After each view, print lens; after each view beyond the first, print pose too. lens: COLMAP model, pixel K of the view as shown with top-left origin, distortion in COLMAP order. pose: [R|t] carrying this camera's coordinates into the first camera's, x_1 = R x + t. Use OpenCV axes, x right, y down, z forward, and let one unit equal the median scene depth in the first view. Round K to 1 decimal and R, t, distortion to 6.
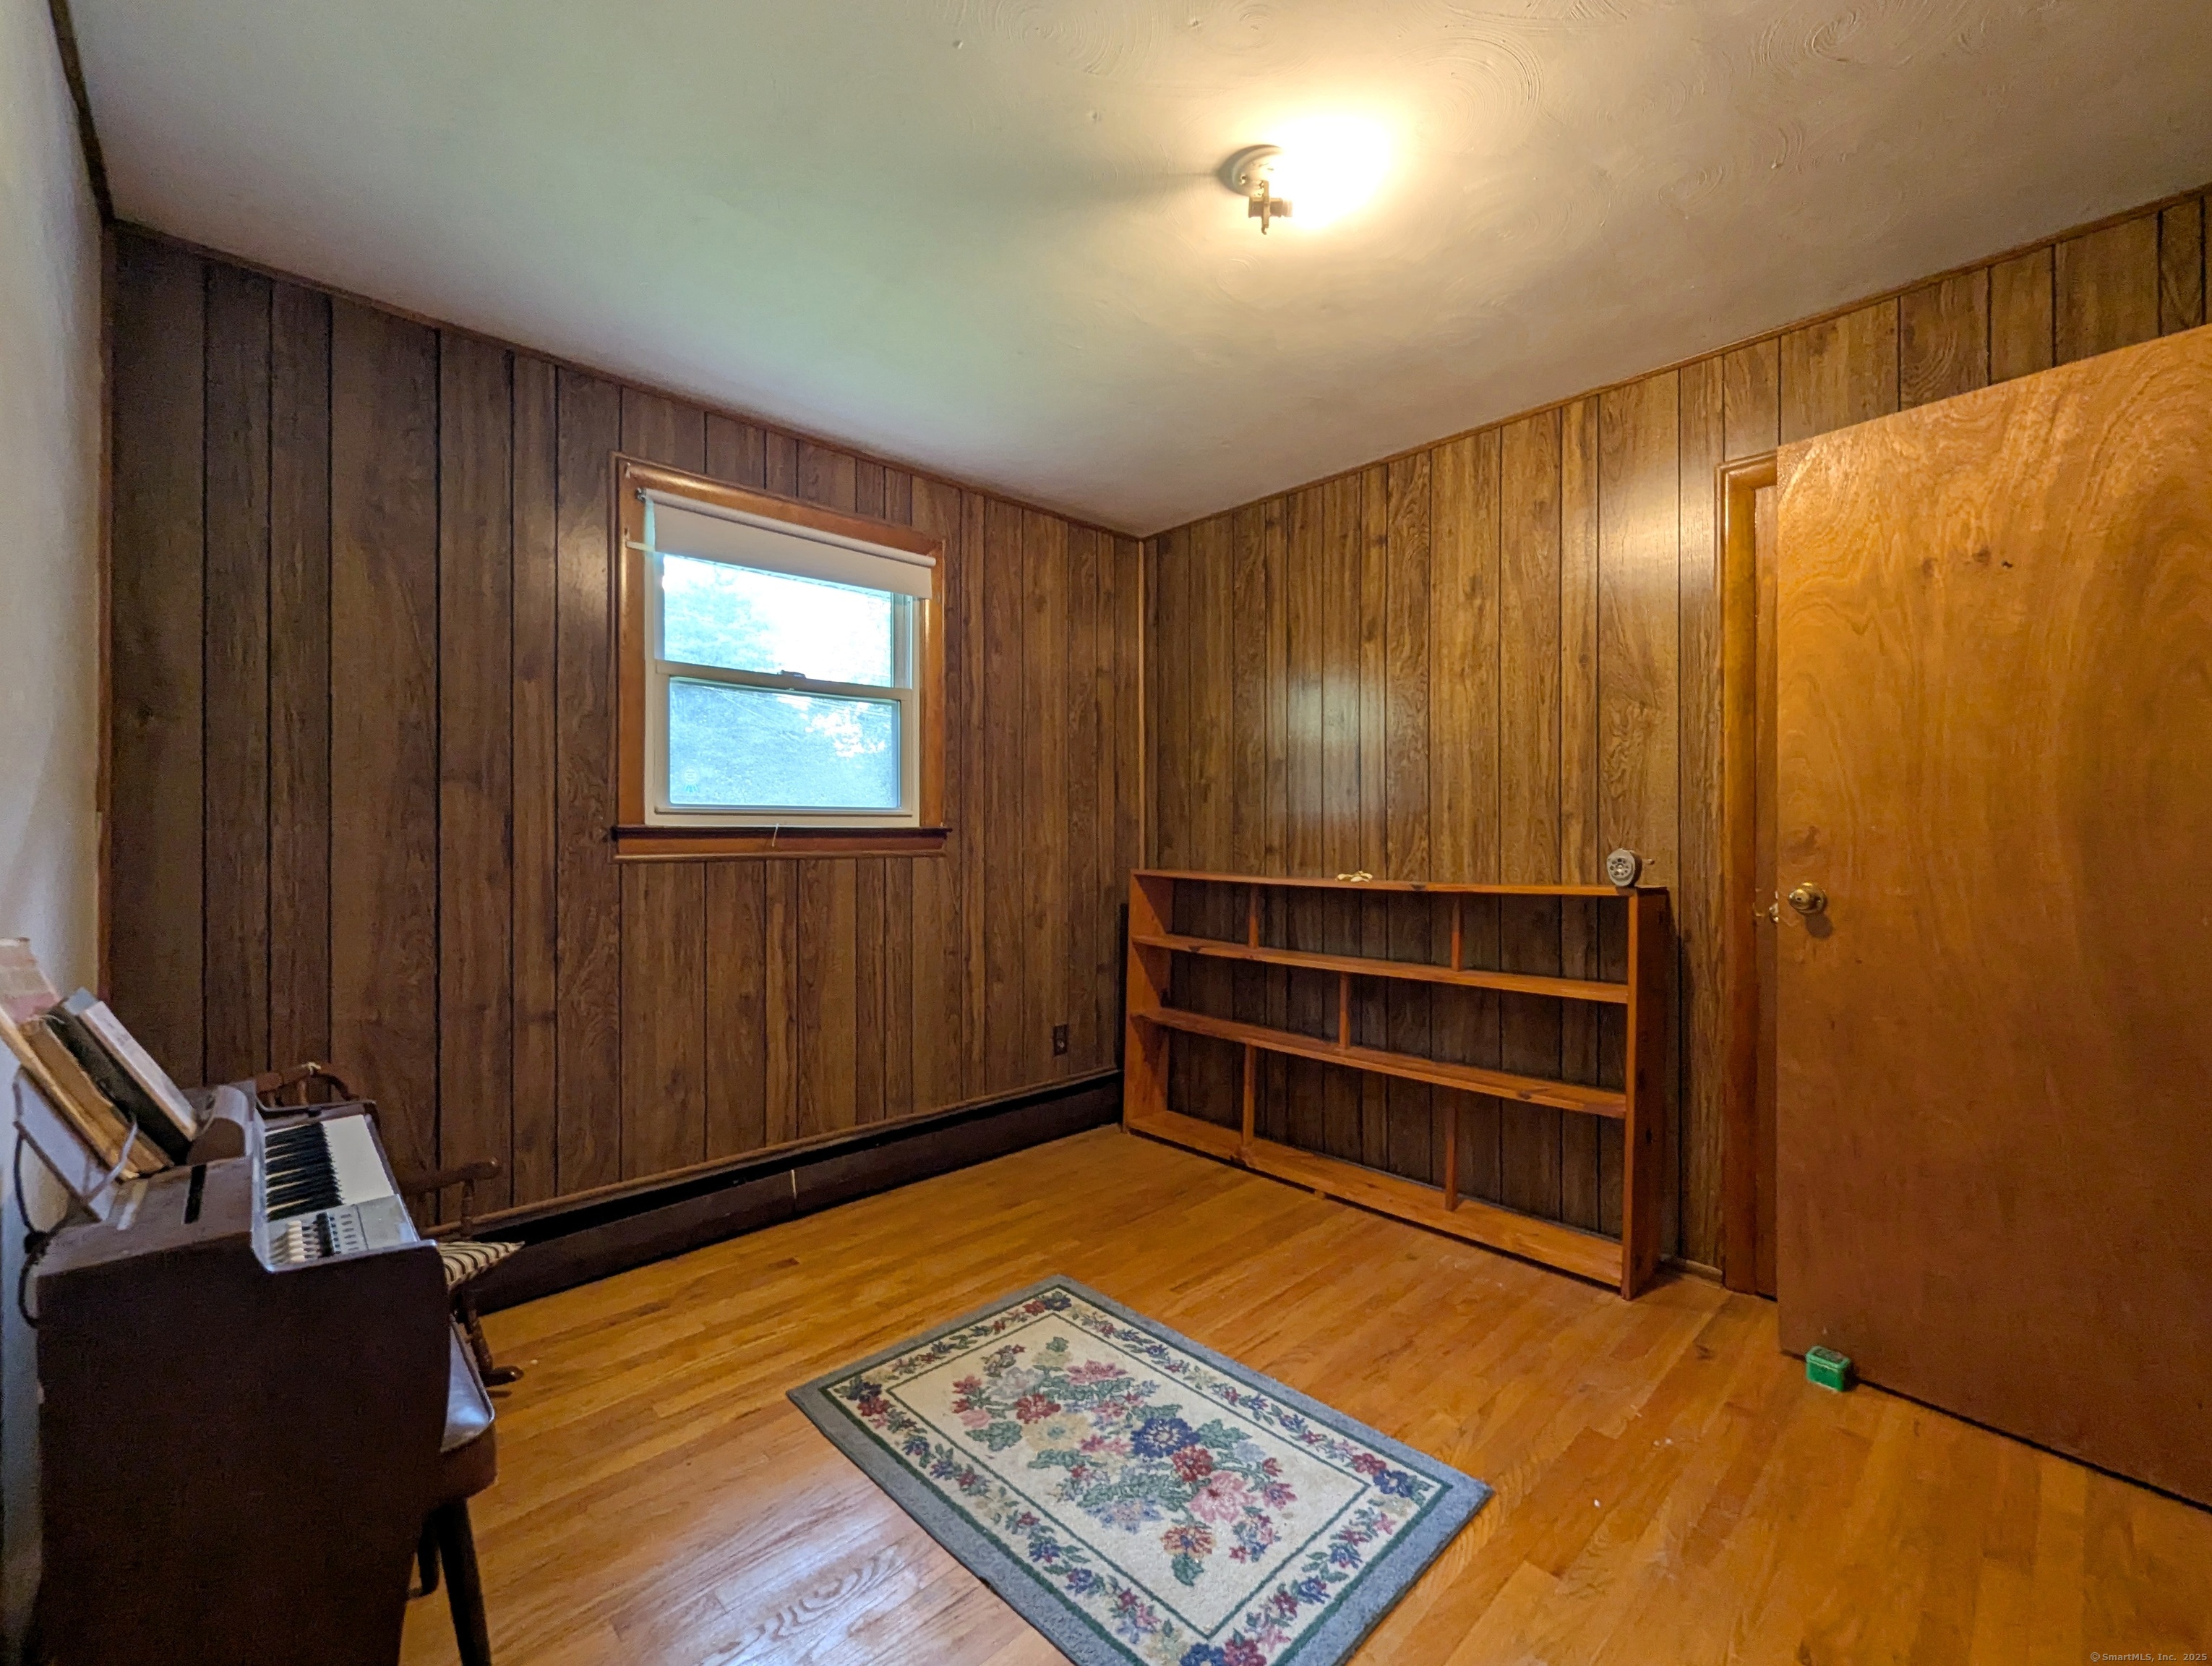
lens RADIAL K [[918.9, 0, 1114.0], [0, 918.9, 834.2], [0, 0, 1]] dist [-0.003946, -0.000009]
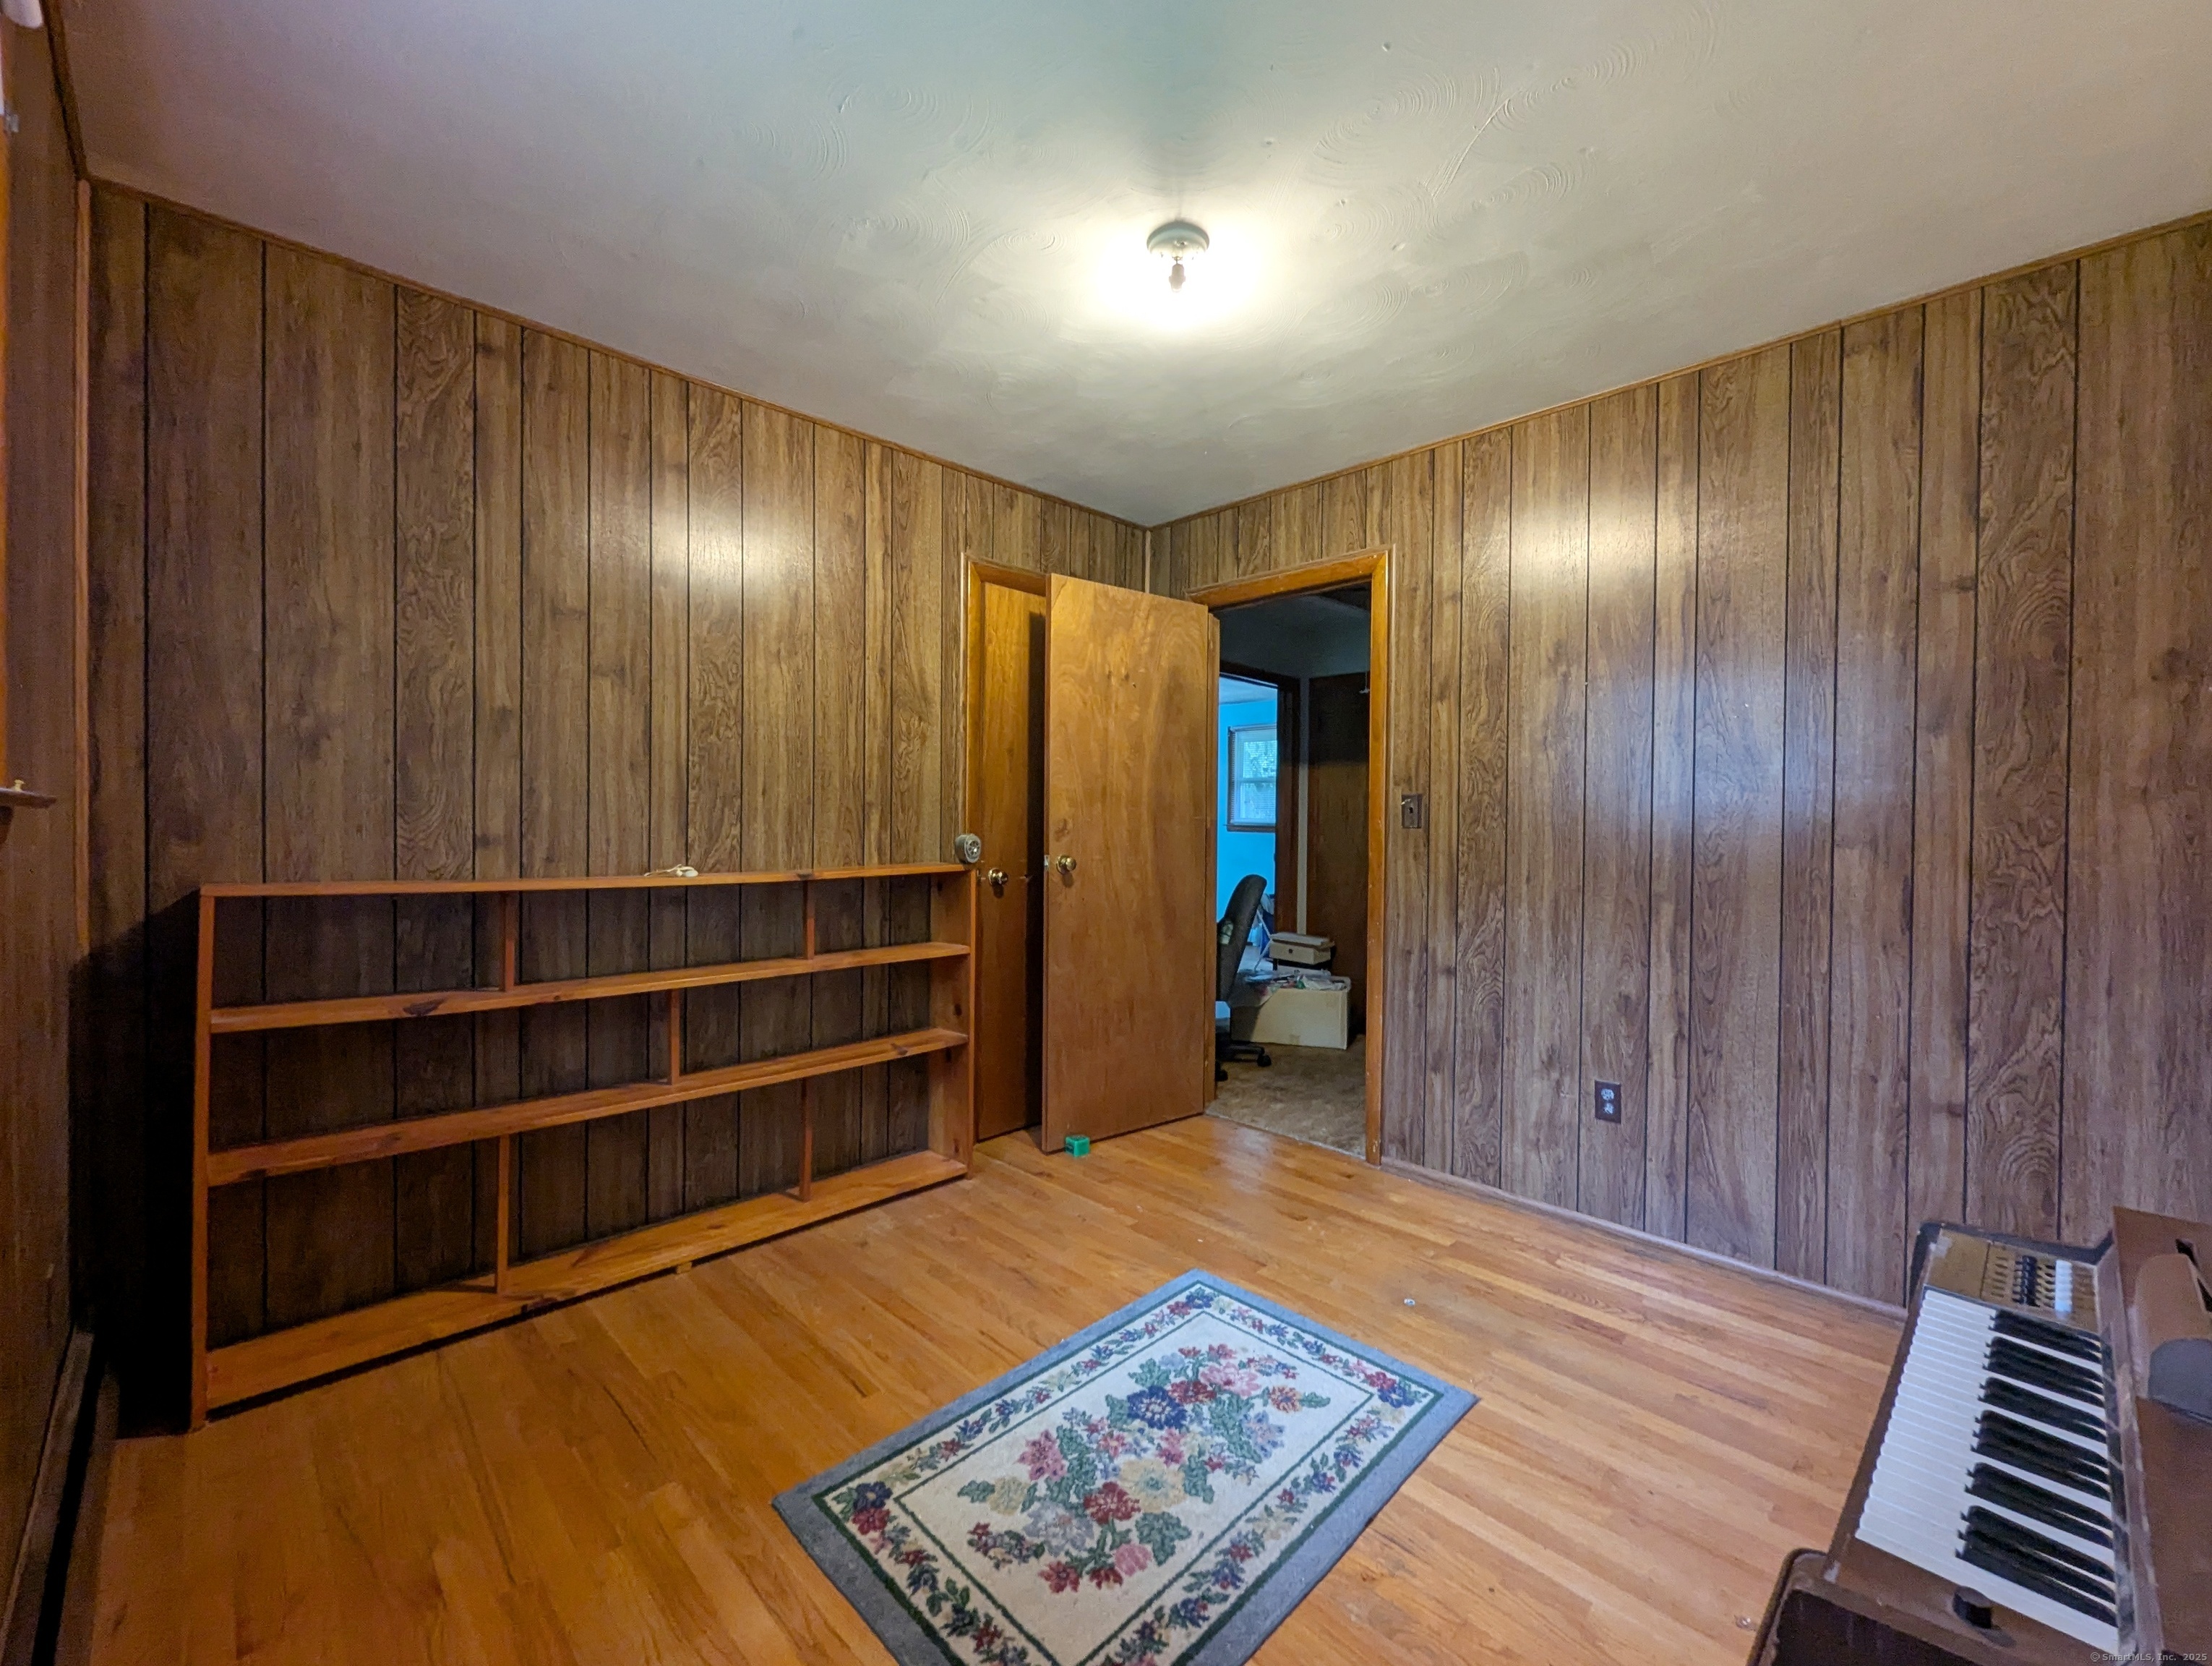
lens RADIAL K [[918.9, 0, 1114.3], [0, 918.9, 833.7], [0, 0, 1]] dist [-0.003946, -0.000009]
pose [[-0.017030, -0.010906, 0.999796, -0.734912], [-0.010117, 0.999891, 0.010735, -0.000326], [-0.999804, -0.009932, -0.017138, 0.810233]]
